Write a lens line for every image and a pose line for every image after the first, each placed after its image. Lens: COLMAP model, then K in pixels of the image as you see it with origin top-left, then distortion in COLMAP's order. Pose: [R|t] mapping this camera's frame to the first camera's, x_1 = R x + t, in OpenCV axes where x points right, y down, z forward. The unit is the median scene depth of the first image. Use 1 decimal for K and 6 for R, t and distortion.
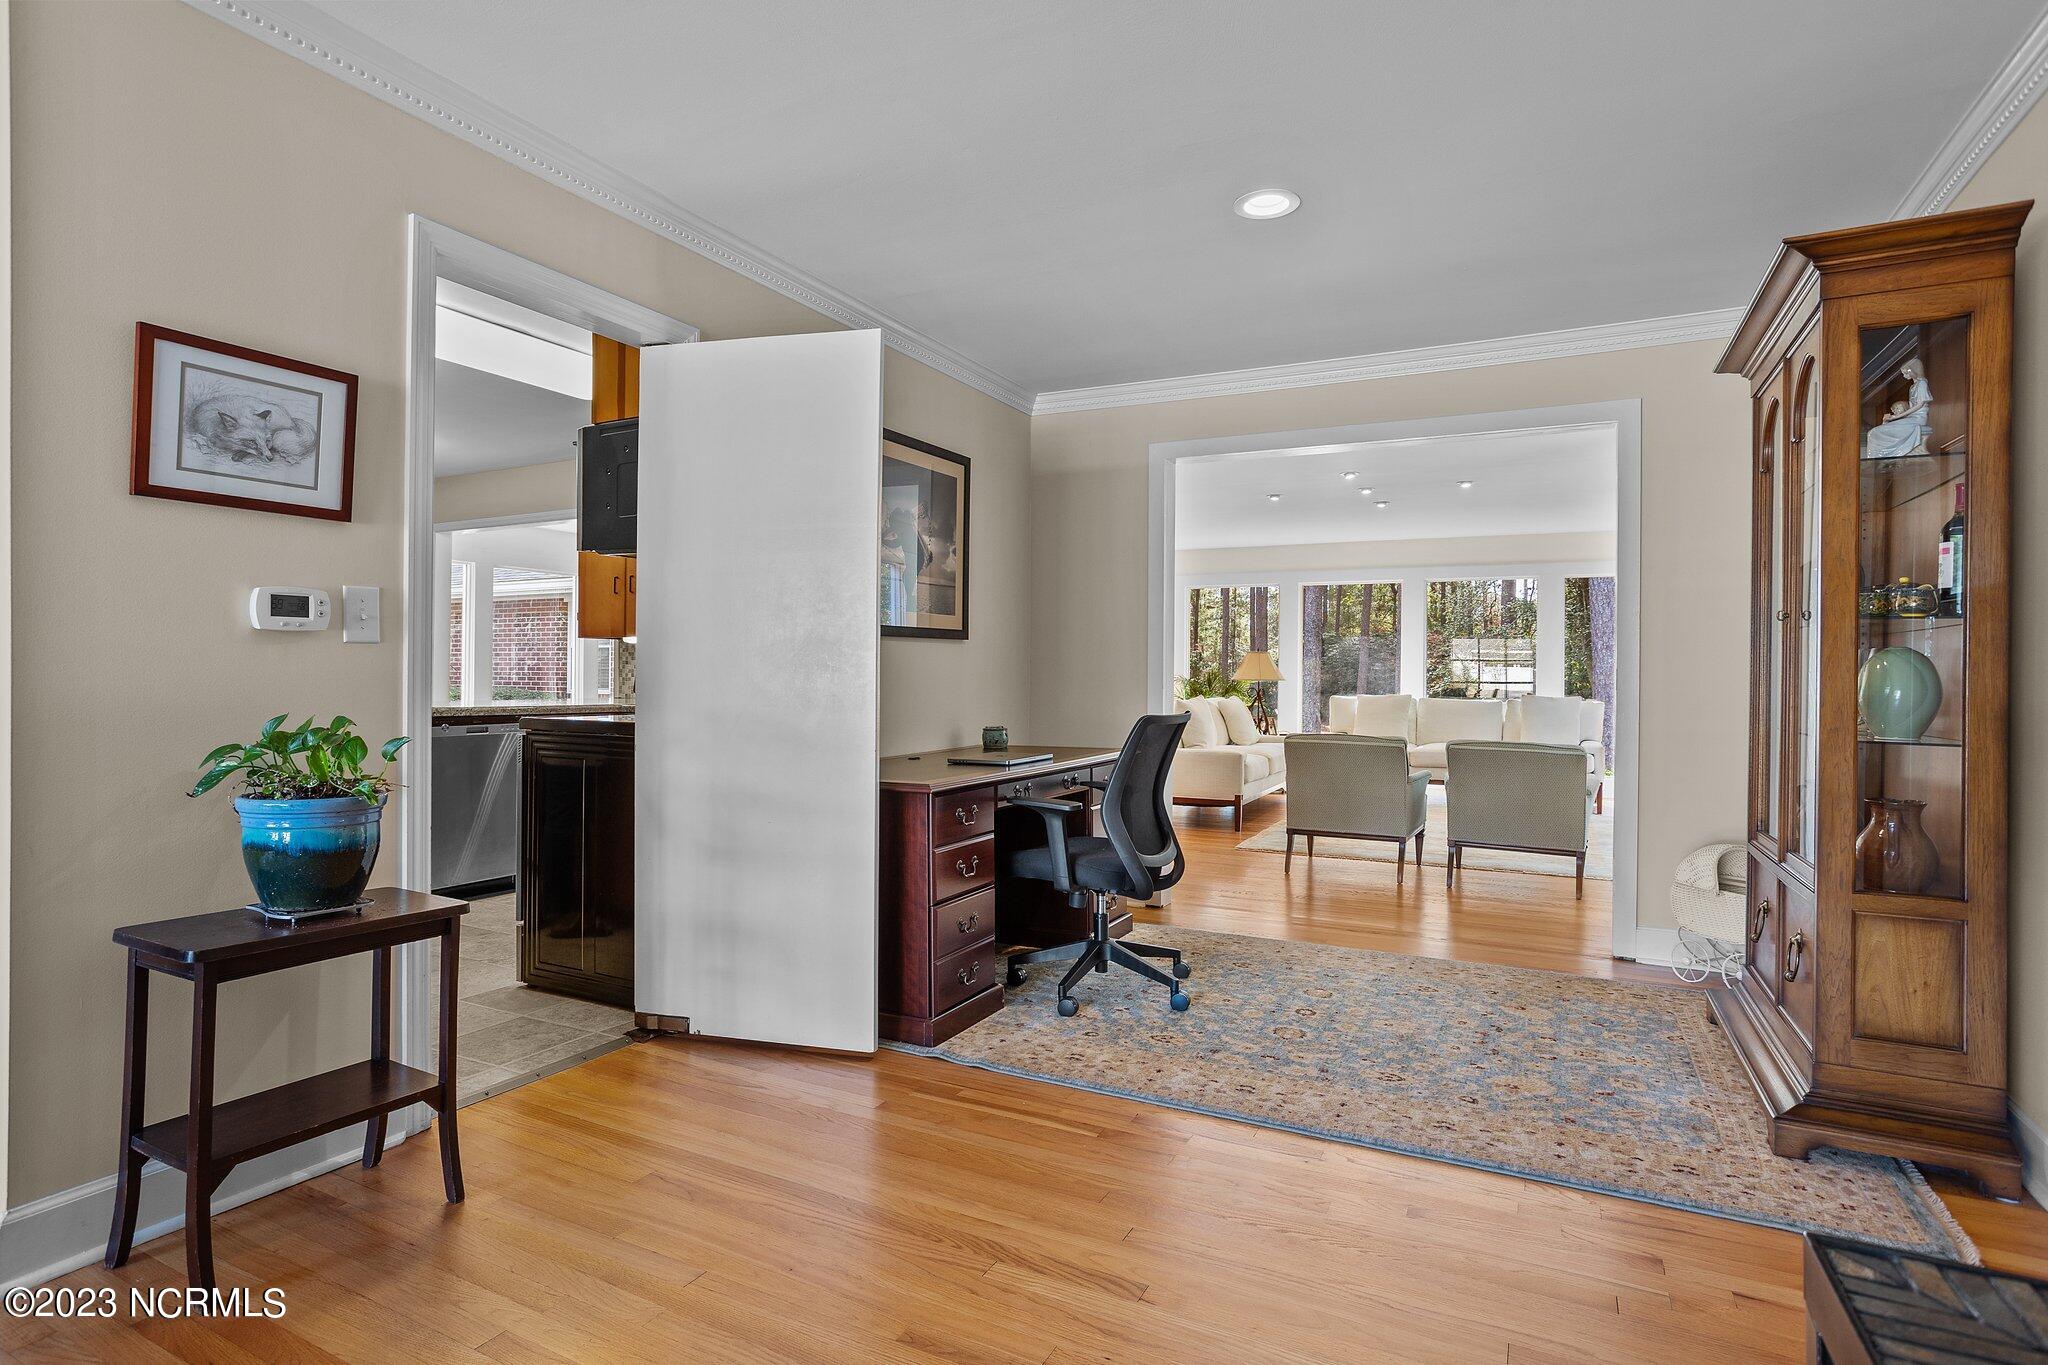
lens RADIAL K [[1044.7, 0, 1024.0], [0, 1044.7, 682.5], [0, 0, 1]] dist [-0.015696, -0.000092]
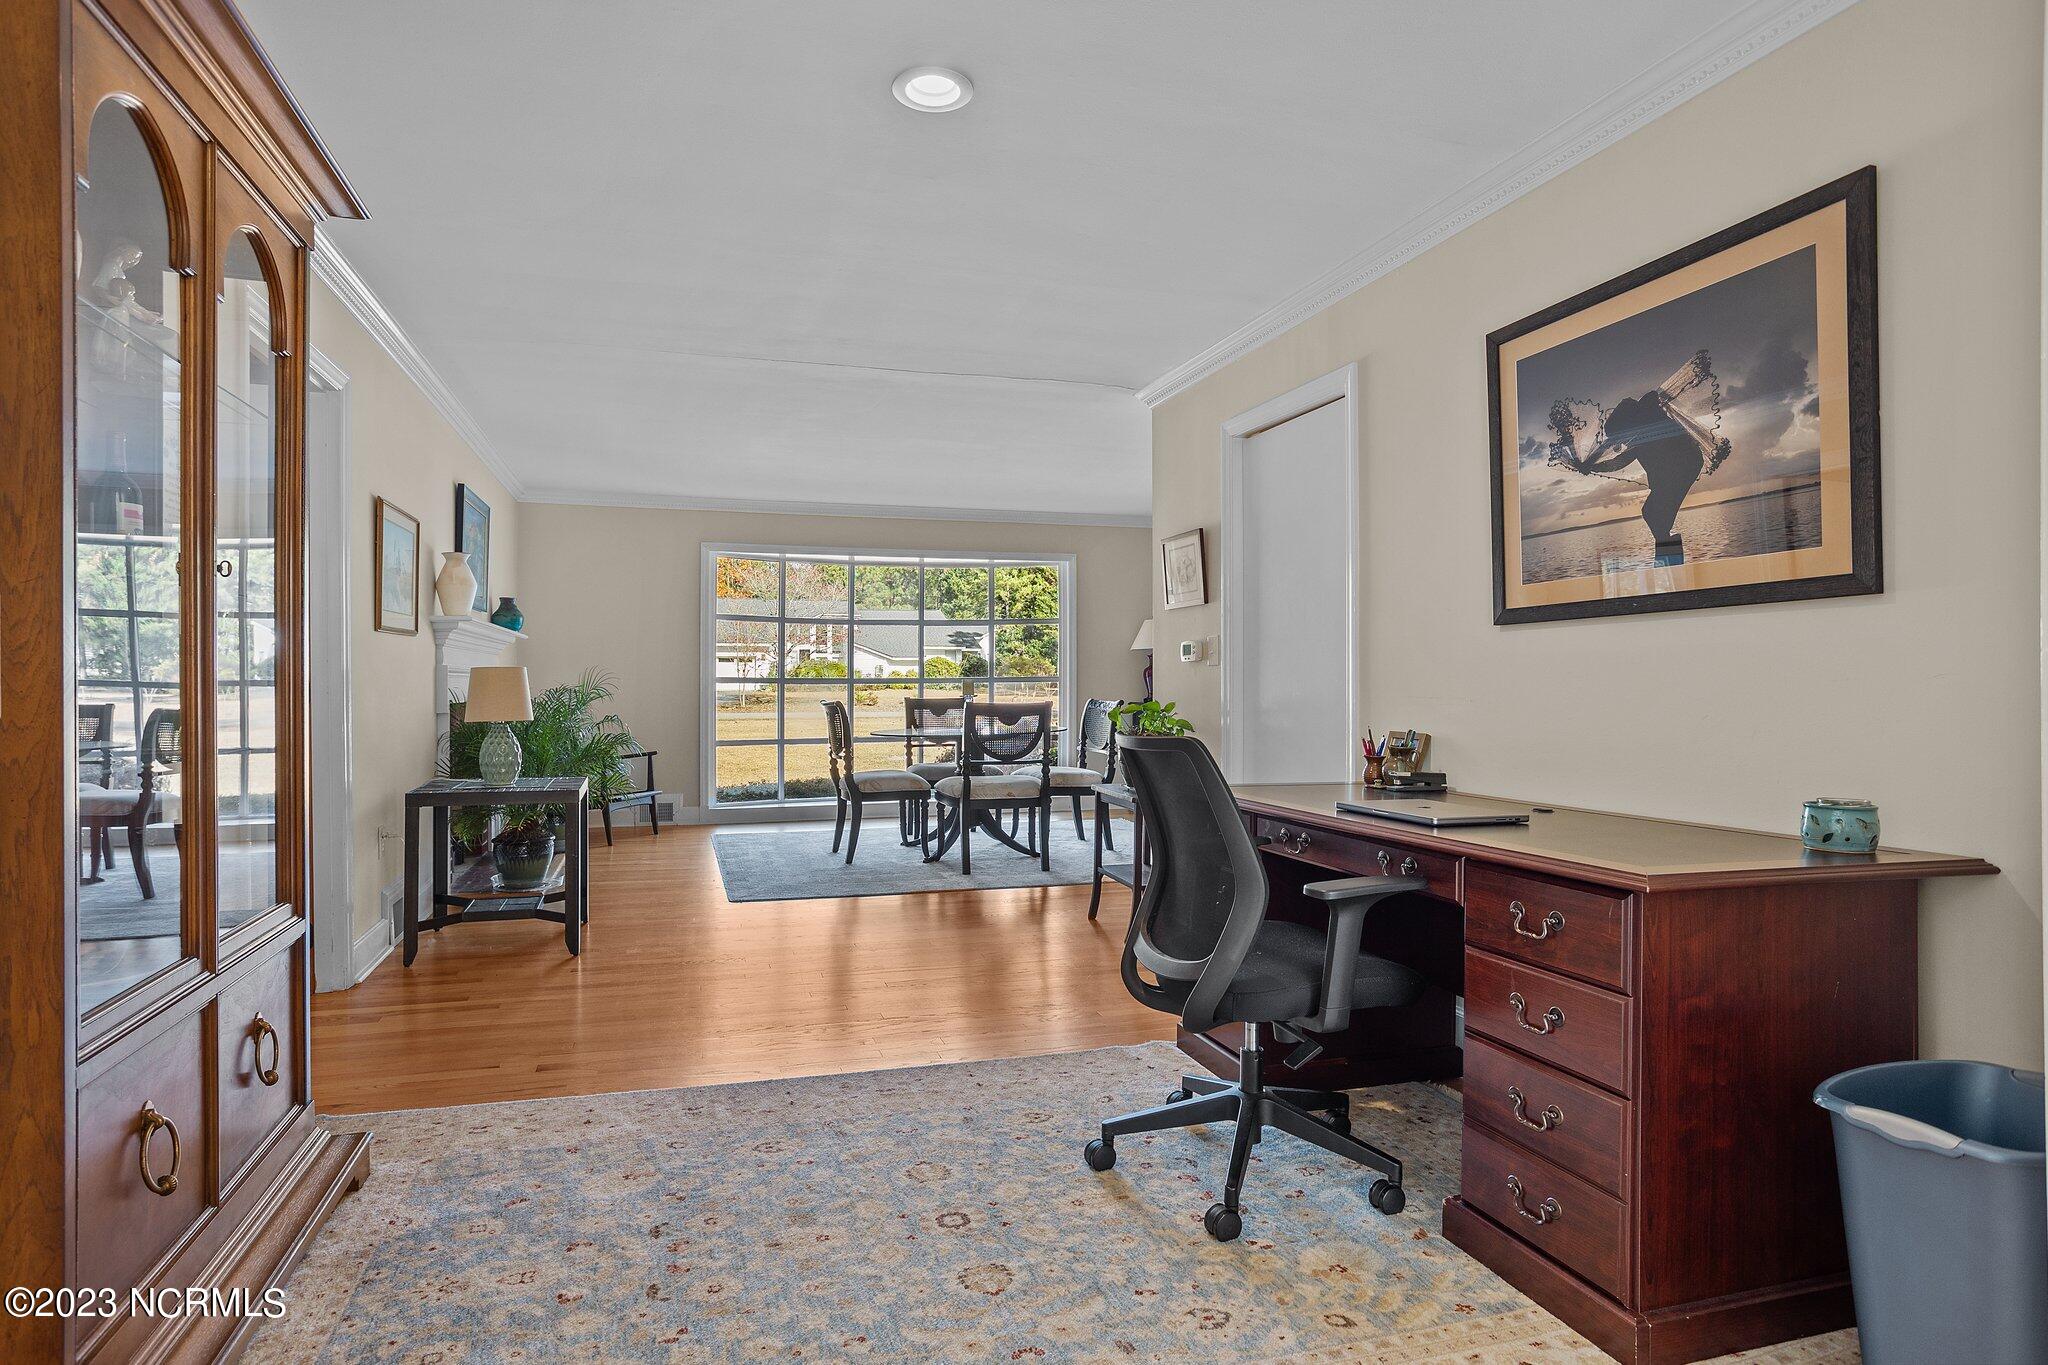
lens RADIAL K [[1095.3, 0, 1024.0], [0, 1095.3, 682.5], [0, 0, 1]] dist [-0.027539, 0.001103]
pose [[-0.711029, -0.003458, -0.703154, 0.522158], [-0.005490, 0.999985, 0.000633, -0.003103], [0.703141, 0.004311, -0.711037, 1.116070]]
